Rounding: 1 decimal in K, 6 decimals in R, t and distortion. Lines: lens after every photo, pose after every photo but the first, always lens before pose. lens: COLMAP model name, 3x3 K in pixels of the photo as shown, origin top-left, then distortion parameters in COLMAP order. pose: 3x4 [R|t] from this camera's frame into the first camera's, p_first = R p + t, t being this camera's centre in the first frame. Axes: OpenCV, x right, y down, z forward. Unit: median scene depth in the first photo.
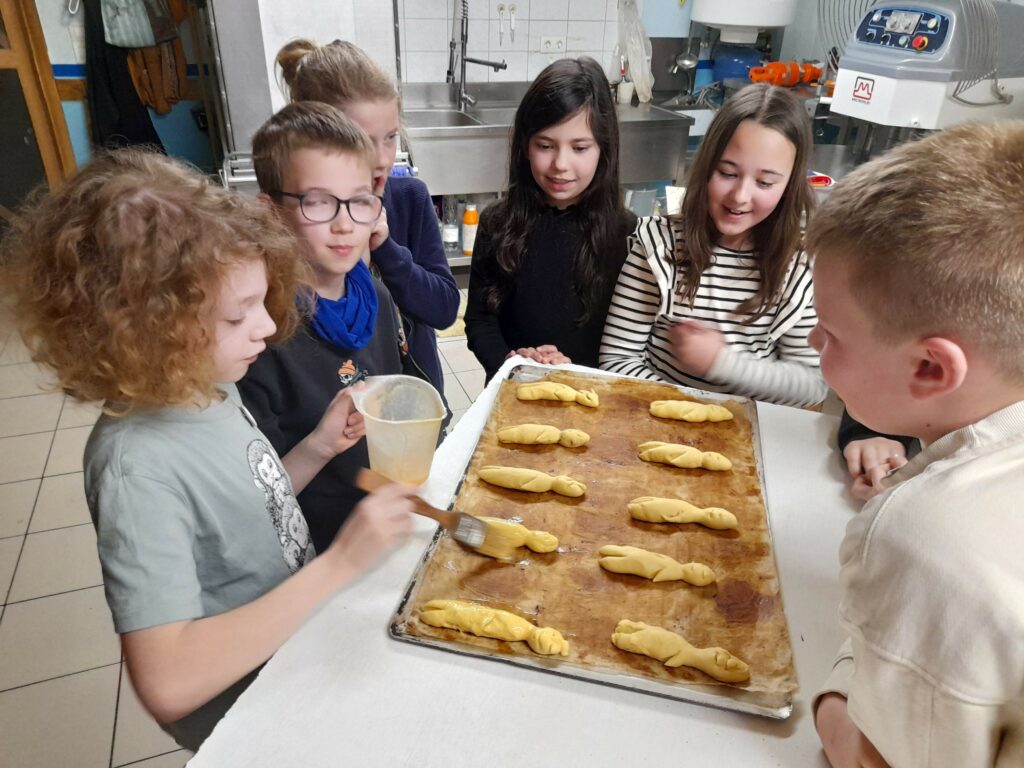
lens RADIAL K [[746.9, 0, 512.0], [0, 746.9, 384.0], [0, 0, 1]] dist [0.006701, 0.008945]
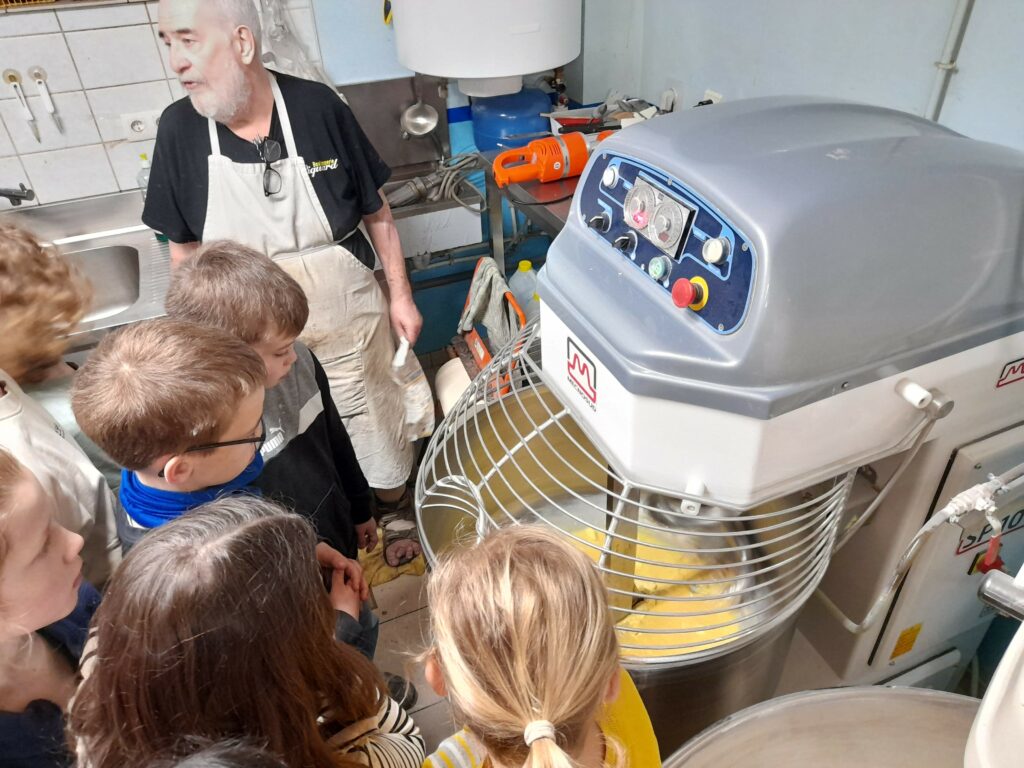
lens RADIAL K [[755.2, 0, 512.0], [0, 755.2, 384.0], [0, 0, 1]] dist [0.004585, -0.004634]
pose [[0.996839, -0.079365, -0.003691, 0.309686], [0.079269, 0.990357, 0.113616, -0.311562], [-0.005362, -0.113550, 0.993518, 0.433111]]
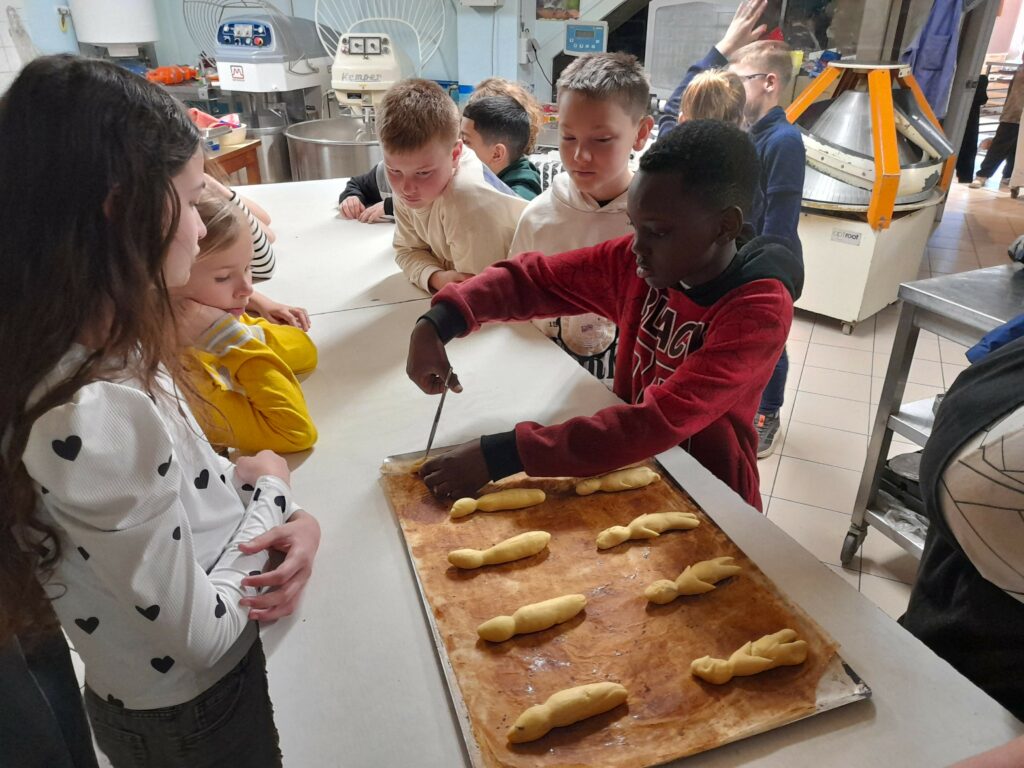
lens RADIAL K [[755.2, 0, 512.0], [0, 755.2, 384.0], [0, 0, 1]] dist [0.004585, -0.004634]
pose [[0.700501, -0.352117, 0.620735, -0.255892], [0.369835, 0.923005, 0.106224, 0.190766], [-0.610345, 0.155159, 0.776791, -0.365126]]
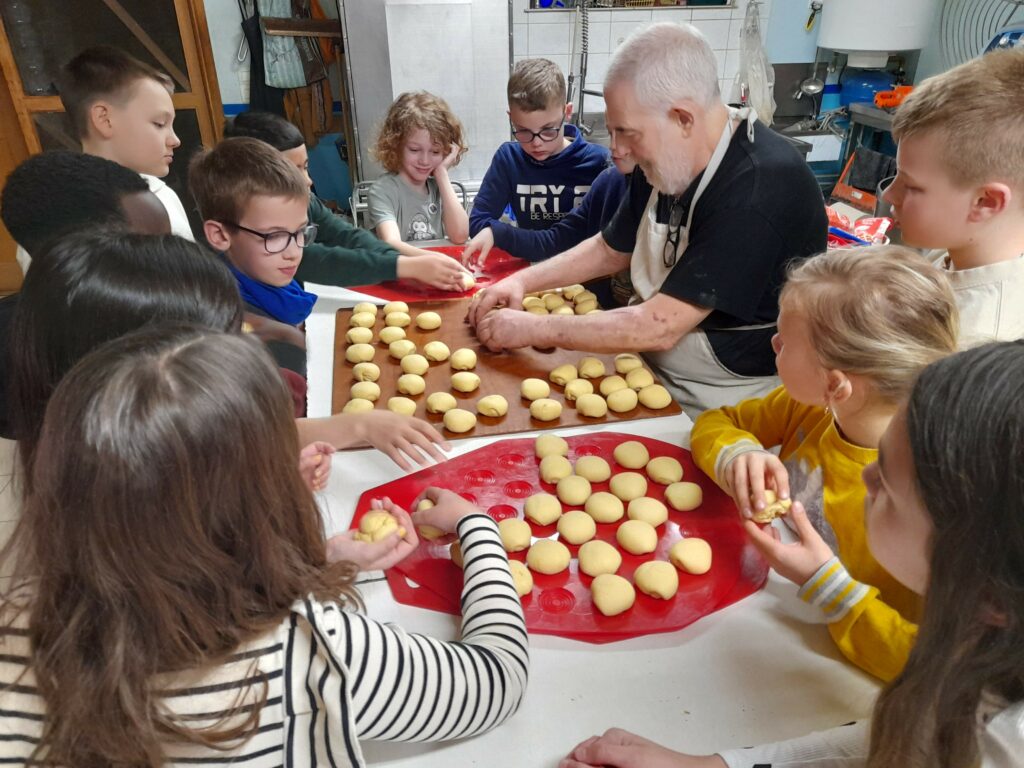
lens RADIAL K [[755.2, 0, 512.0], [0, 755.2, 384.0], [0, 0, 1]] dist [0.004585, -0.004634]
pose [[0.983824, 0.042469, -0.174032, 0.038098], [-0.048130, 0.998436, -0.028433, 0.006504], [0.172552, 0.036349, 0.984329, -0.033906]]
